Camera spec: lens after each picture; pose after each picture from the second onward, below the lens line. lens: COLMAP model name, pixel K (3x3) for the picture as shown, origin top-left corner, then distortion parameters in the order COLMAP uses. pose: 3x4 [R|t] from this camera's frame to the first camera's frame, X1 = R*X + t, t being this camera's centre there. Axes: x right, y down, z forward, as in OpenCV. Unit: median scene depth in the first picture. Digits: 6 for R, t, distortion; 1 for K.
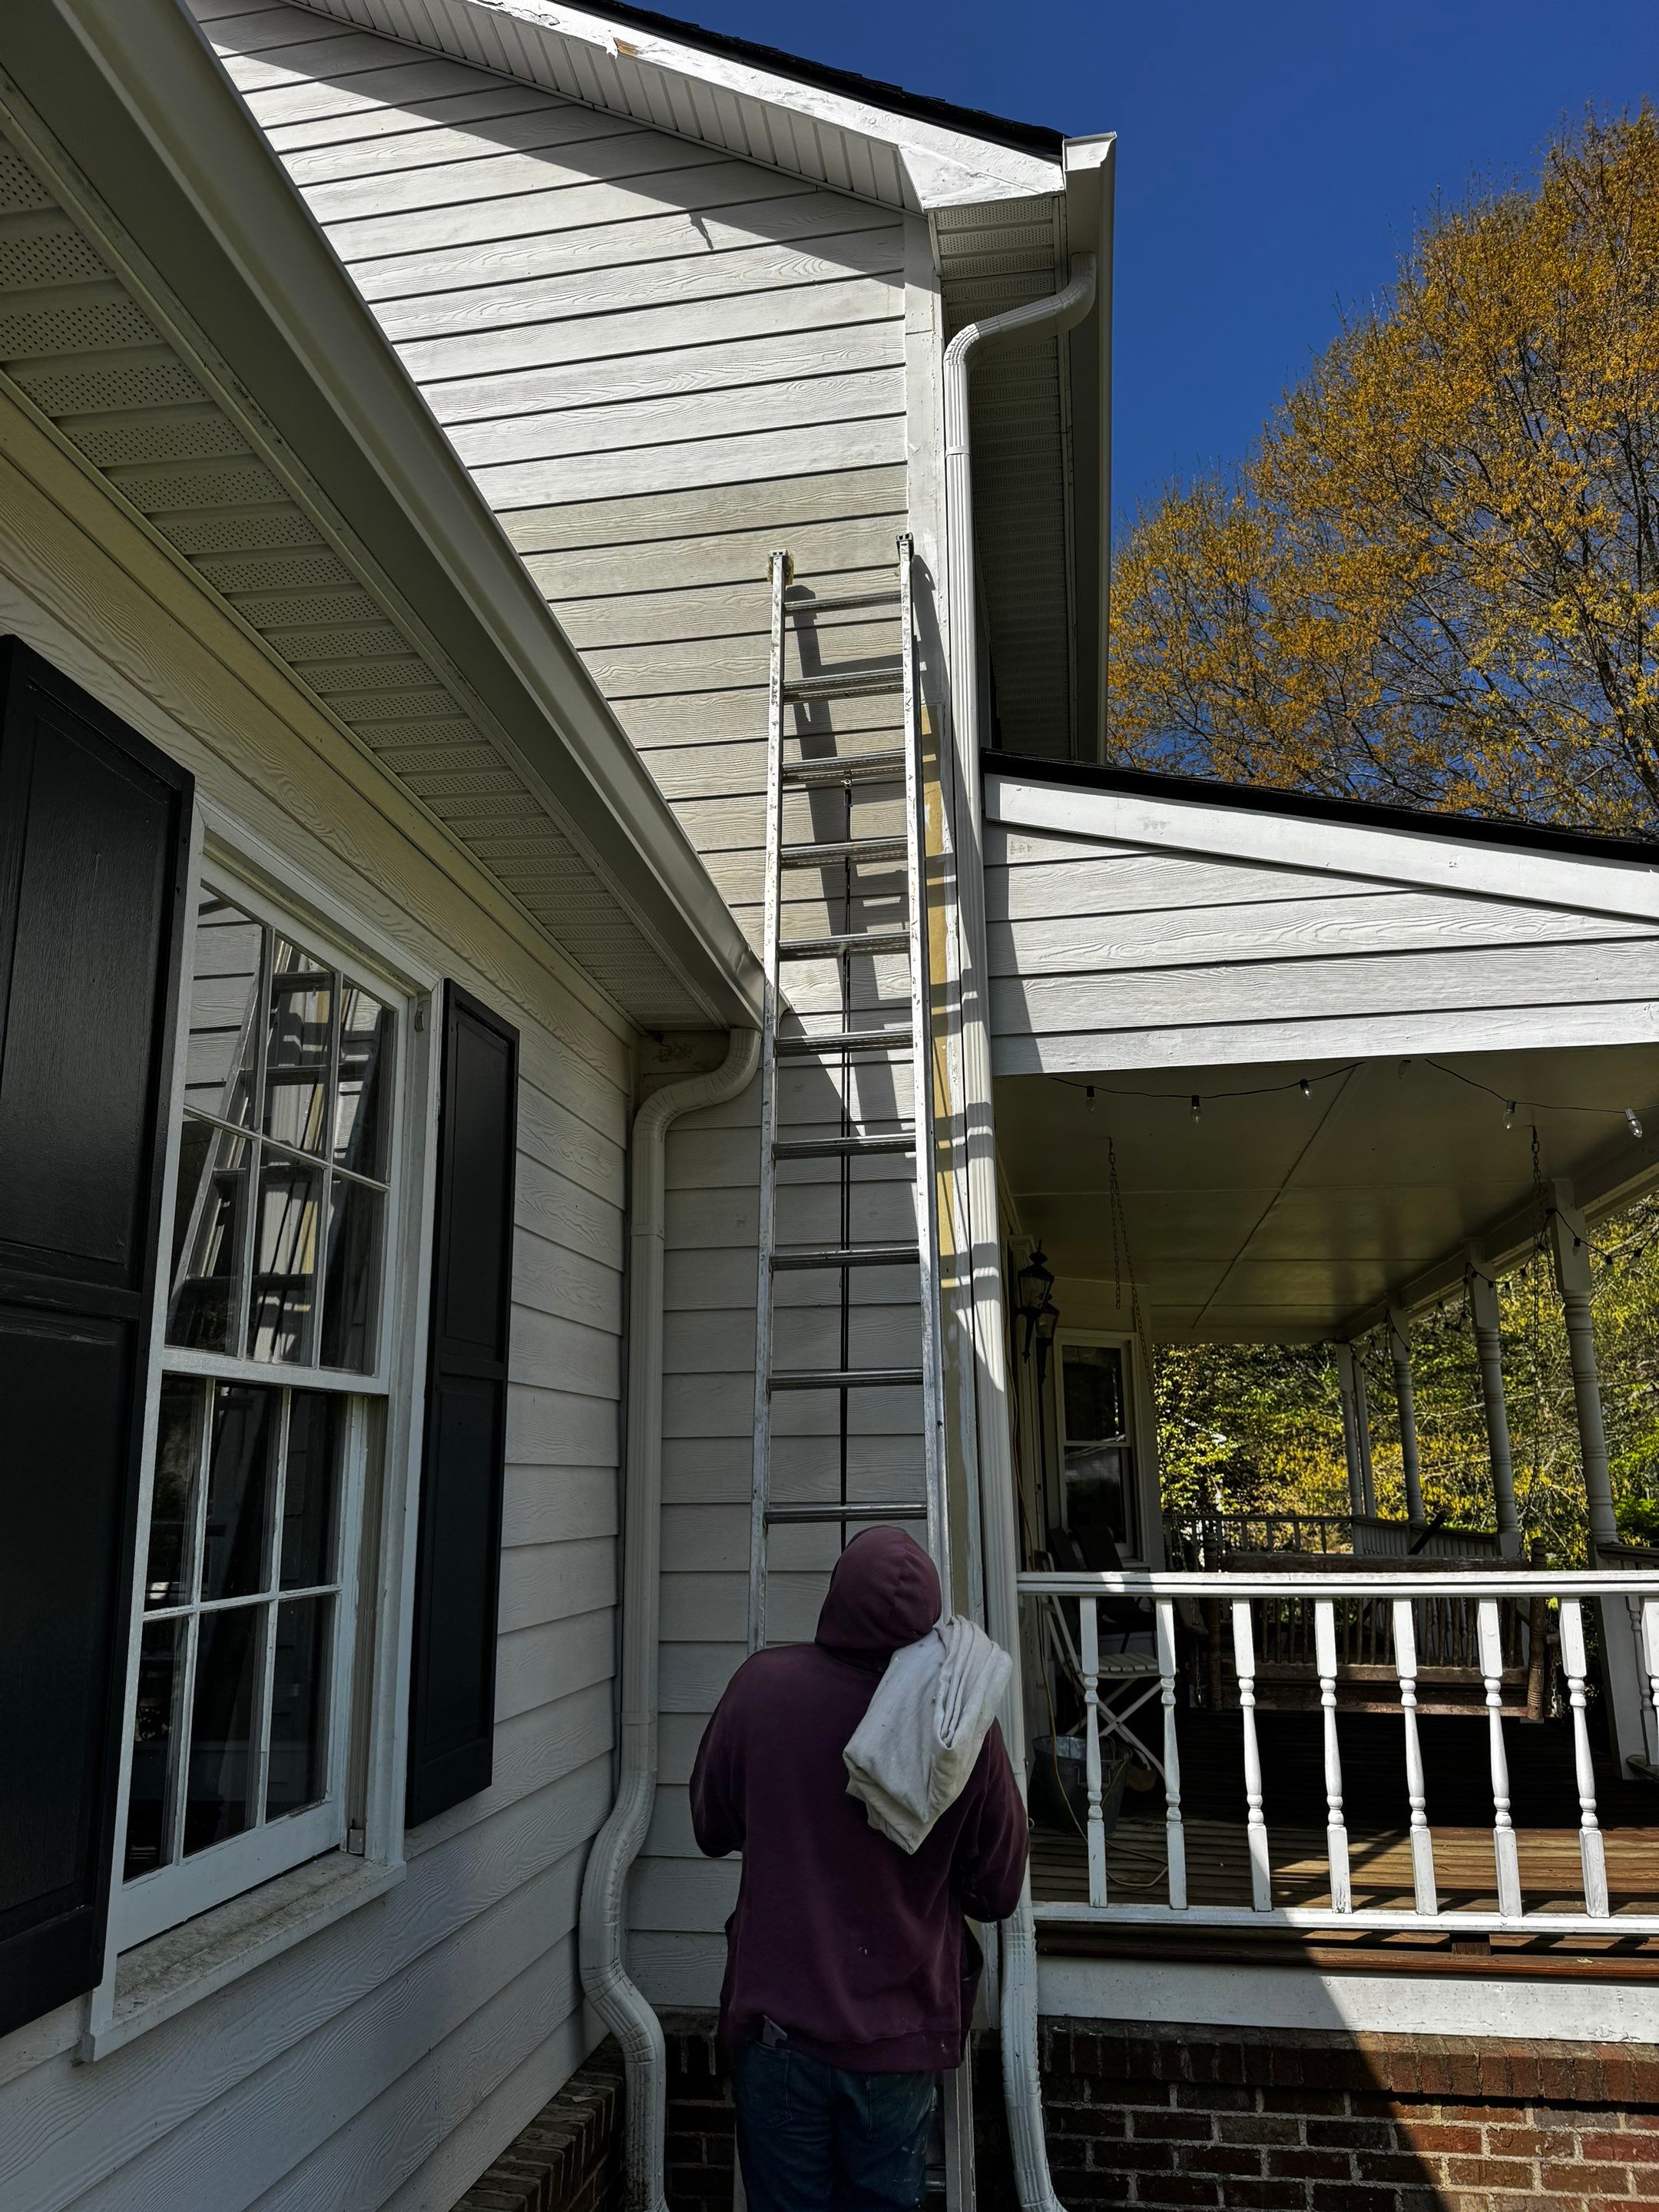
lens RADIAL K [[1558.2, 0, 823.5], [0, 1558.2, 1111.7], [0, 0, 1]] dist [0.010820, -0.057401]
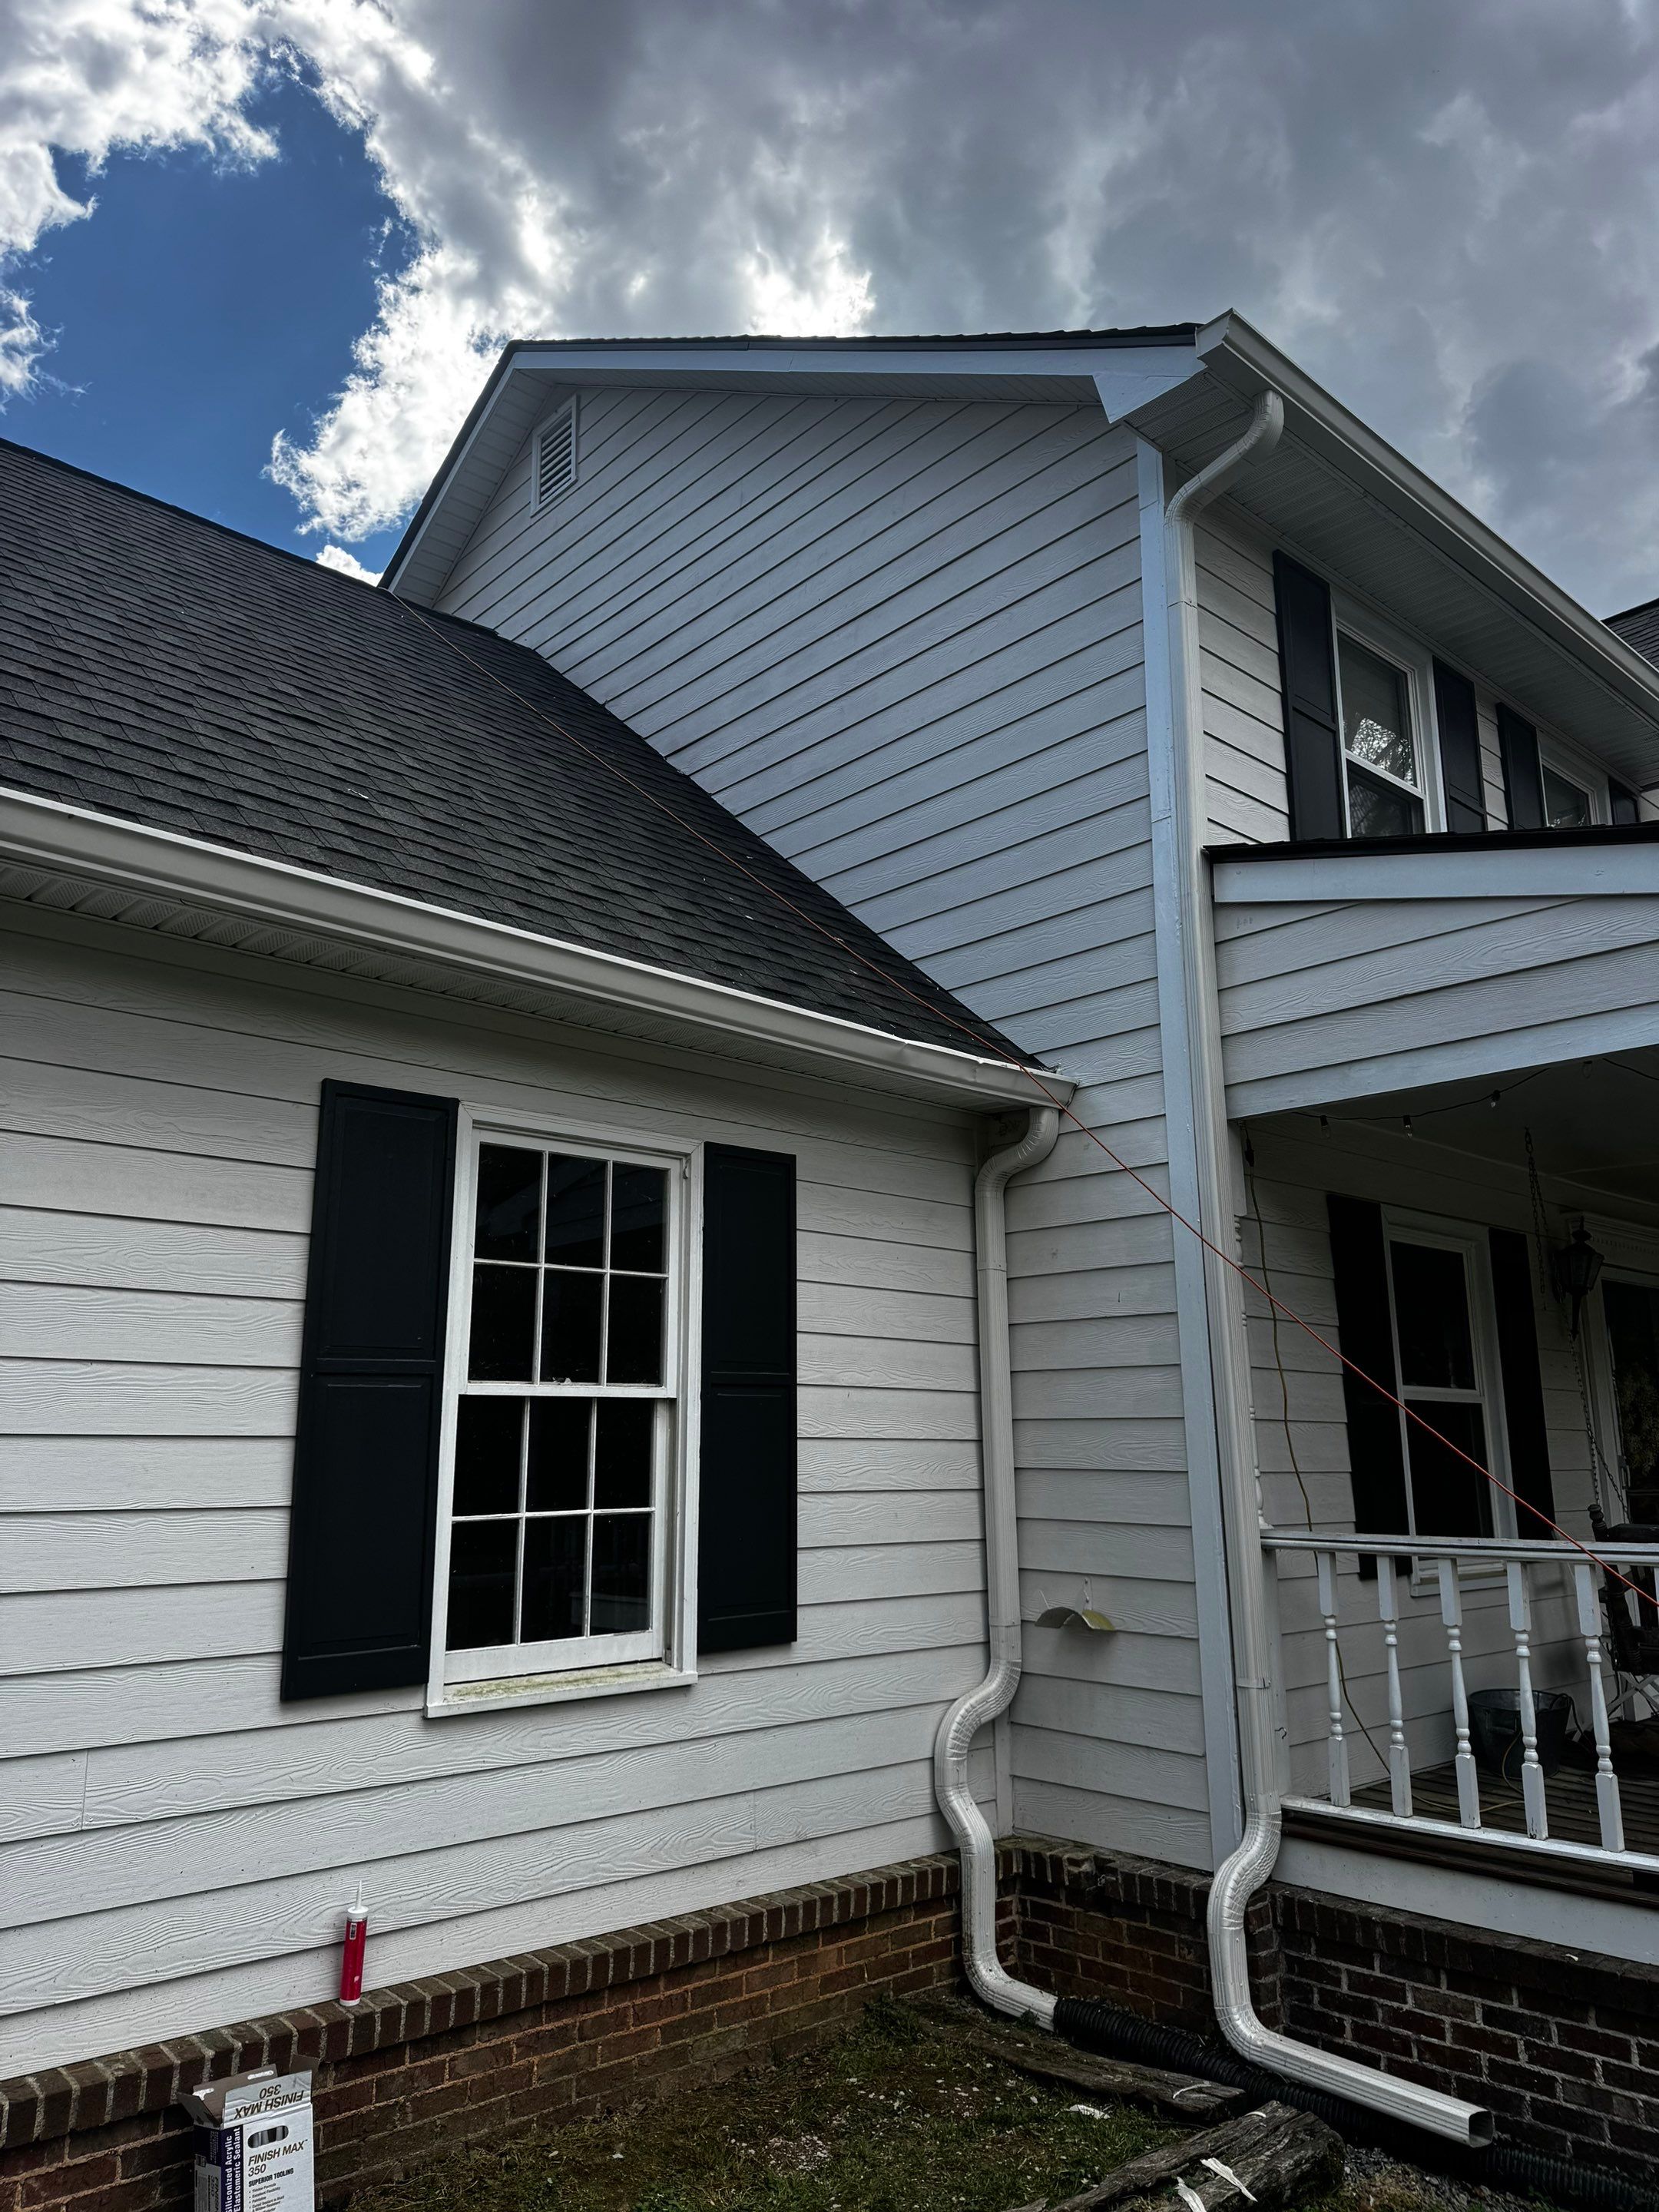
lens RADIAL K [[1539.0, 0, 830.4], [0, 1539.0, 1100.9], [0, 0, 1]] dist [-0.042614, -0.029736]
pose [[0.784052, -0.123781, -0.608227, 0.693680], [0.129784, 0.990947, -0.034366, -0.043618], [0.606975, -0.051994, 0.793019, -0.148989]]
